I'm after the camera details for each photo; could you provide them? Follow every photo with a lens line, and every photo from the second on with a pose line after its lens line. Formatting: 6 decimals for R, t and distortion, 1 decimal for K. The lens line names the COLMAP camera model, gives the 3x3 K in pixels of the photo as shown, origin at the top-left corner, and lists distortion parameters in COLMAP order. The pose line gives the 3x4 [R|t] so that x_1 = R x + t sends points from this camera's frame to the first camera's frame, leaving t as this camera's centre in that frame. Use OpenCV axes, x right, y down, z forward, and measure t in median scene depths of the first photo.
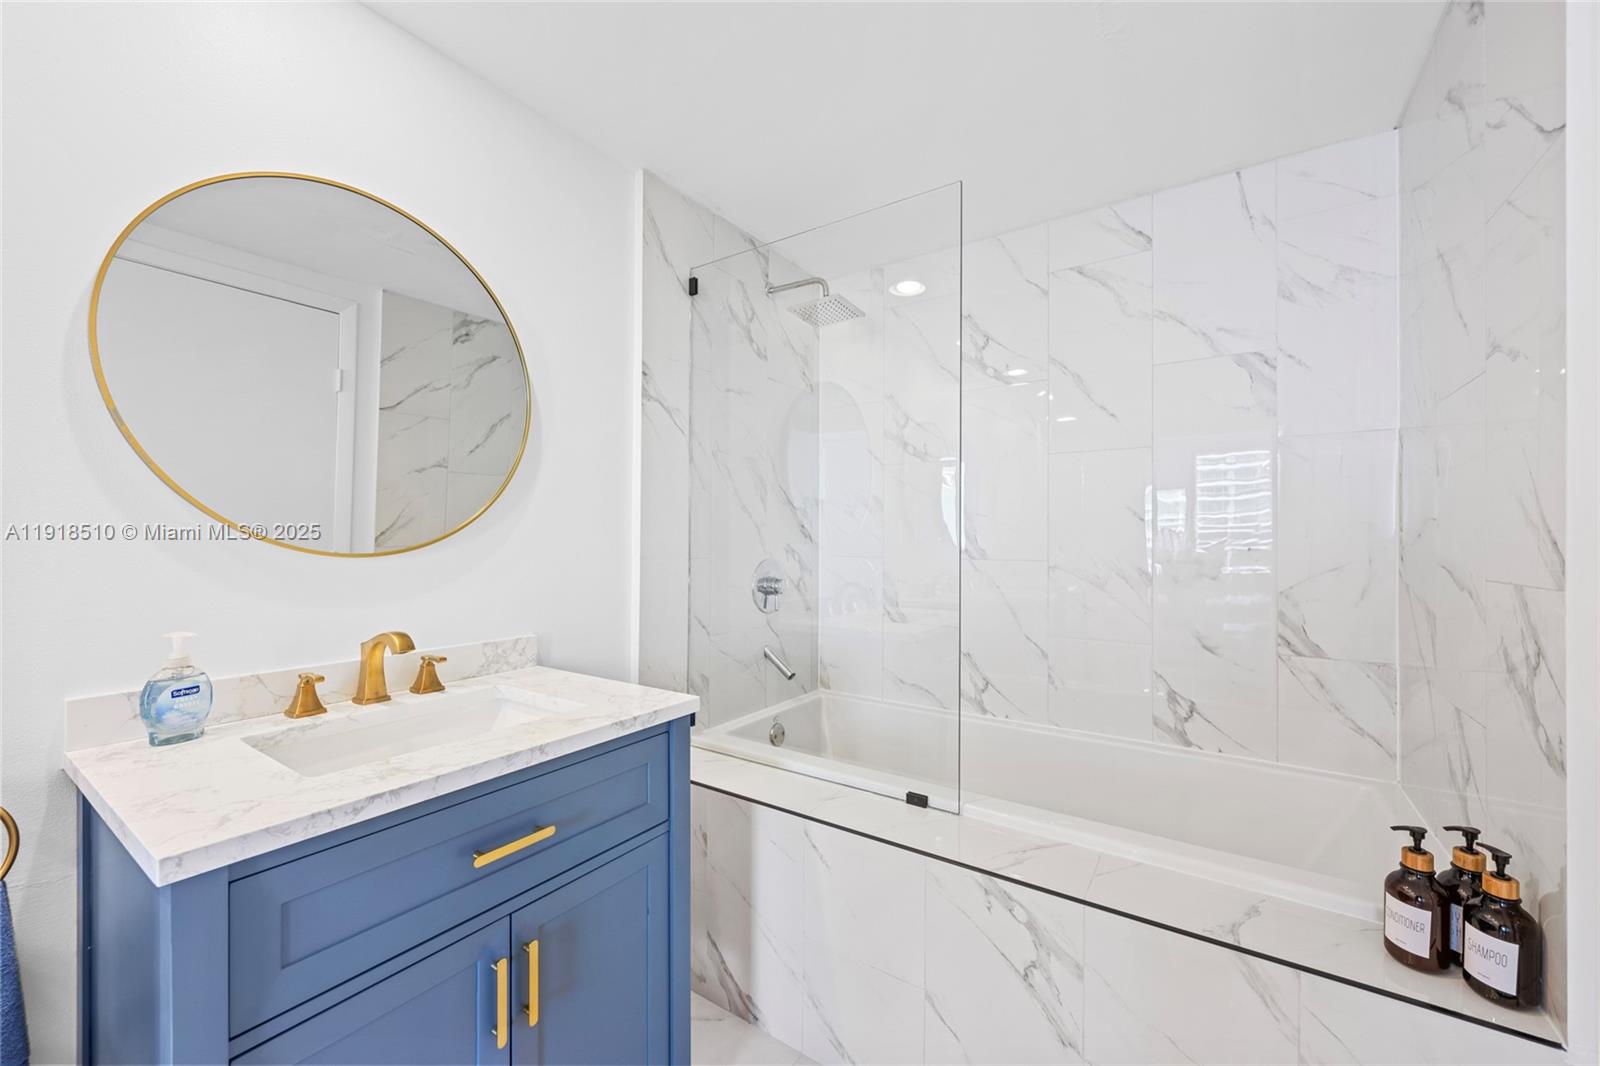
lens RADIAL K [[647.5, 0, 801.3], [0, 647.5, 534.0], [0, 0, 1]] dist [0.018676, -0.006606]
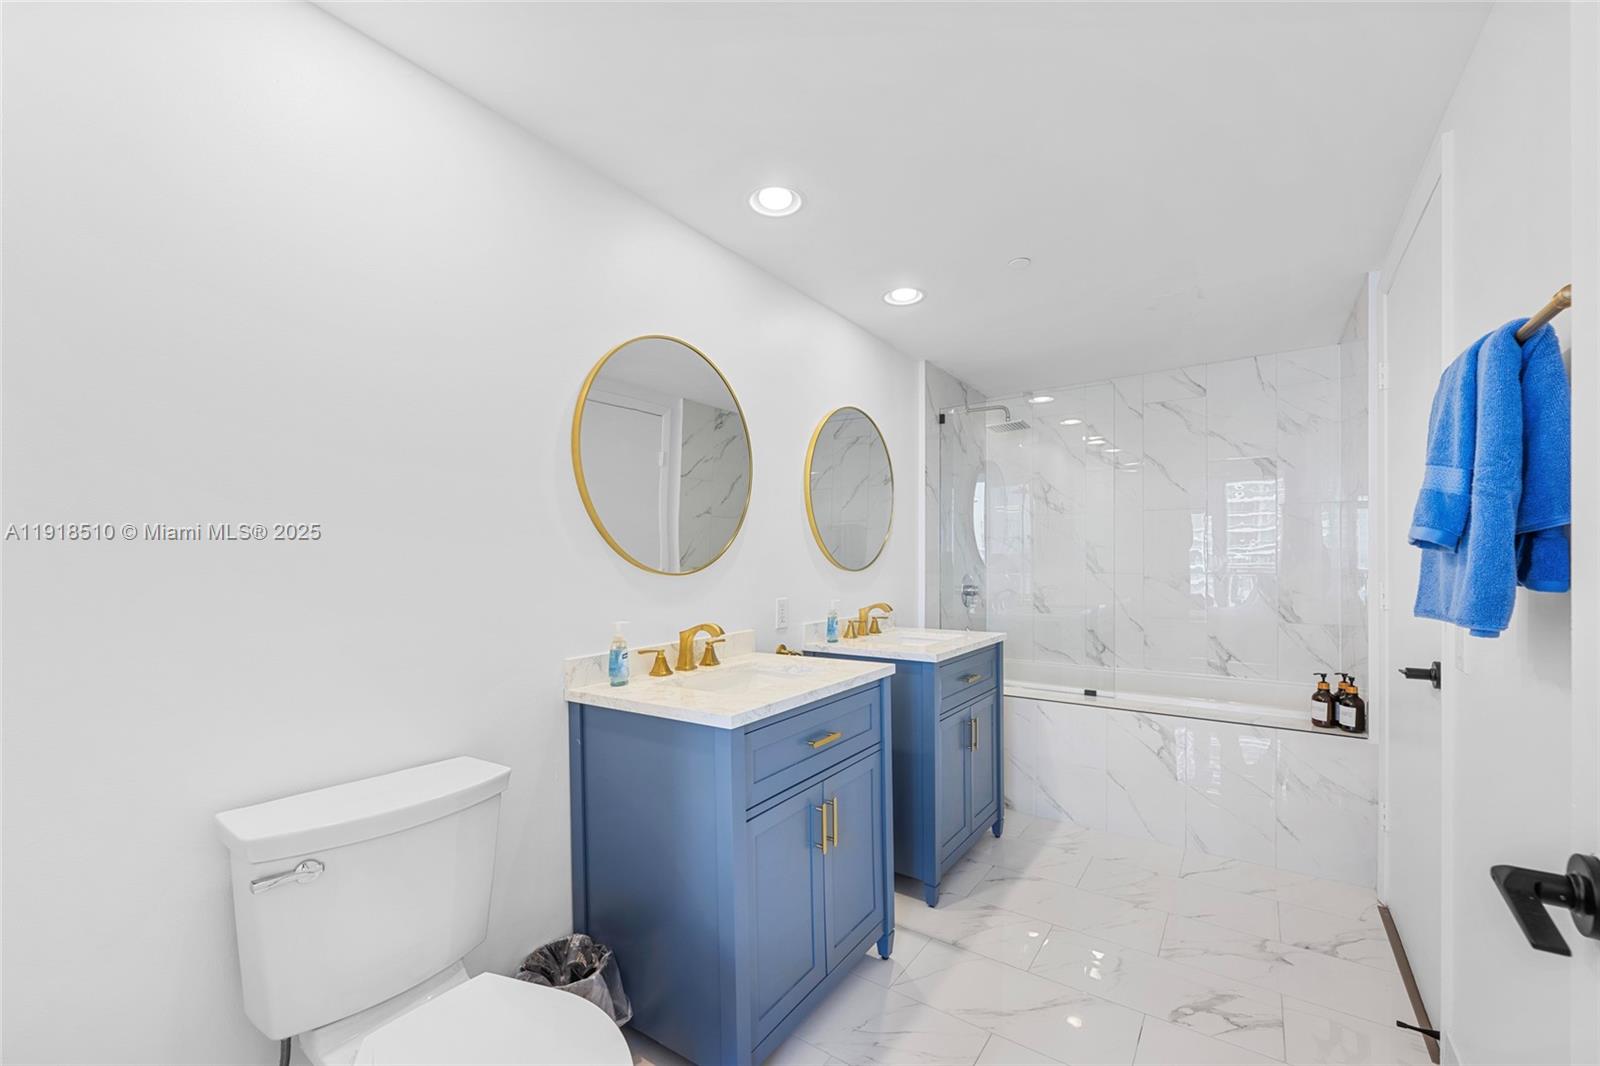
lens RADIAL K [[643.5, 0, 800.9], [0, 643.5, 559.7], [0, 0, 1]] dist [-0.000969, -0.000085]
pose [[0.999401, -0.005657, -0.034150, -0.492175], [0.005897, 0.999959, 0.006943, -0.012645], [0.034110, -0.007140, 0.999393, -0.765851]]
